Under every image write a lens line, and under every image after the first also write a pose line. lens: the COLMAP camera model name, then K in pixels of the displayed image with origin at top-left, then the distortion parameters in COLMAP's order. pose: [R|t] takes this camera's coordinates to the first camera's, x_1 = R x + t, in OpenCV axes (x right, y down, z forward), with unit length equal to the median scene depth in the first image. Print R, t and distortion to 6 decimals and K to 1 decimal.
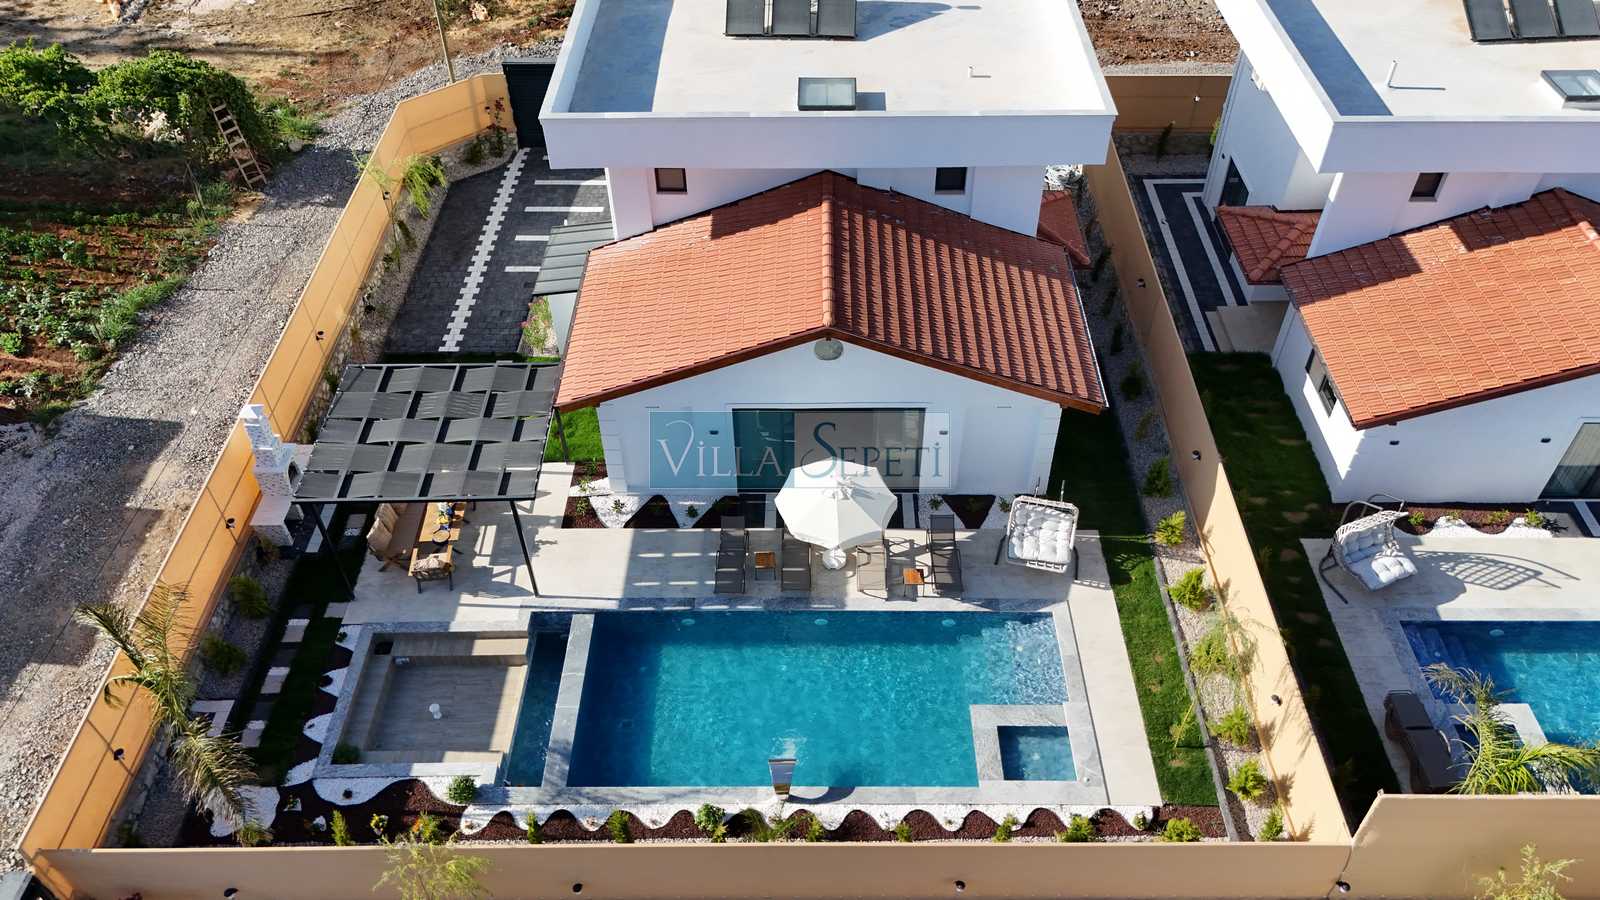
lens RADIAL K [[1173.9, 0, 809.5], [0, 1173.9, 456.3], [0, 0, 1]] dist [0.066744, -0.065011]
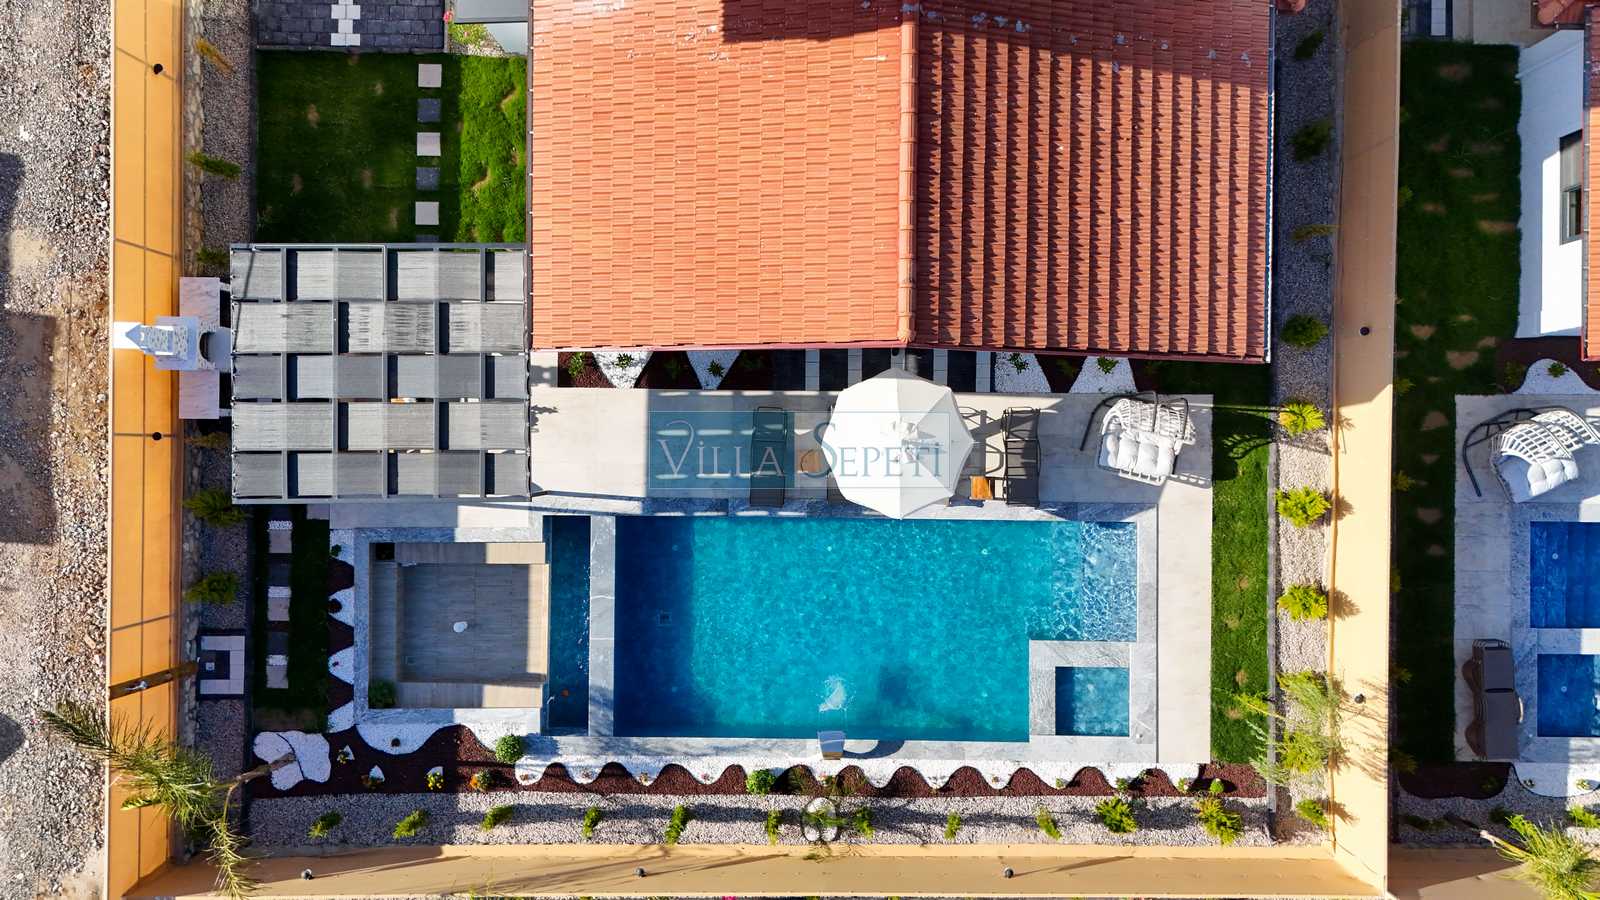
lens RADIAL K [[1173.9, 0, 809.5], [0, 1173.9, 456.3], [0, 0, 1]] dist [0.066744, -0.065011]
pose [[0.999976, 0.006220, 0.003089, -0.040545], [-0.006565, 0.701643, 0.712499, -0.523738], [0.002264, -0.712502, 0.701667, 0.416721]]
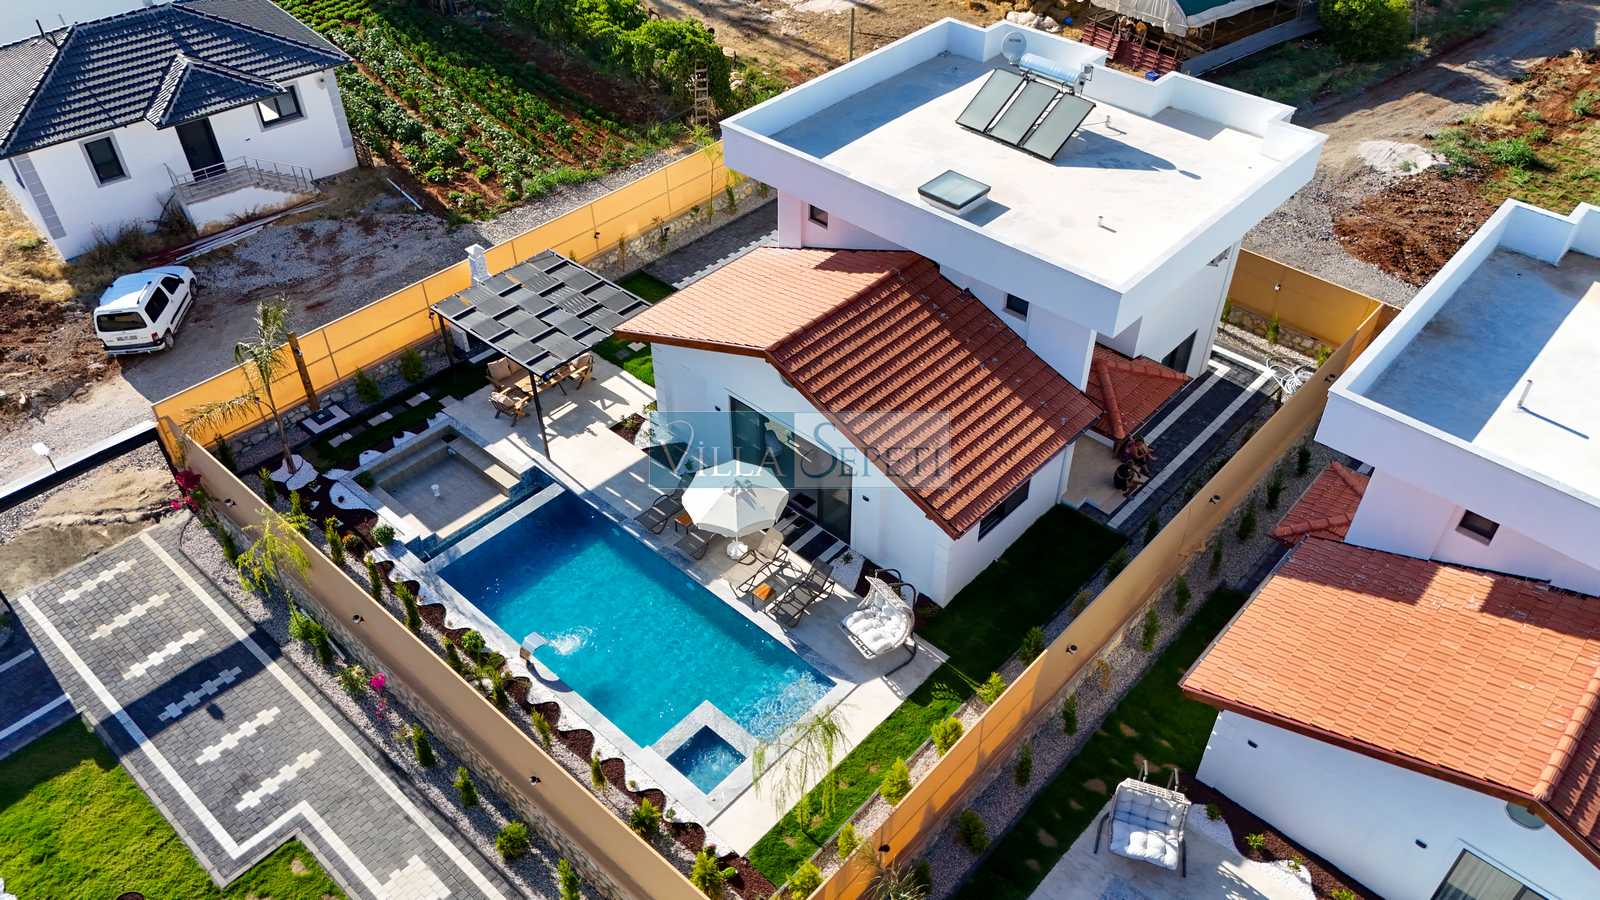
lens RADIAL K [[1173.9, 0, 809.5], [0, 1173.9, 456.3], [0, 0, 1]] dist [0.066744, -0.065011]
pose [[0.741771, 0.445023, -0.501727, 0.626855], [-0.473020, 0.877503, 0.079001, -0.120243], [0.475424, 0.178726, 0.861411, 0.034169]]
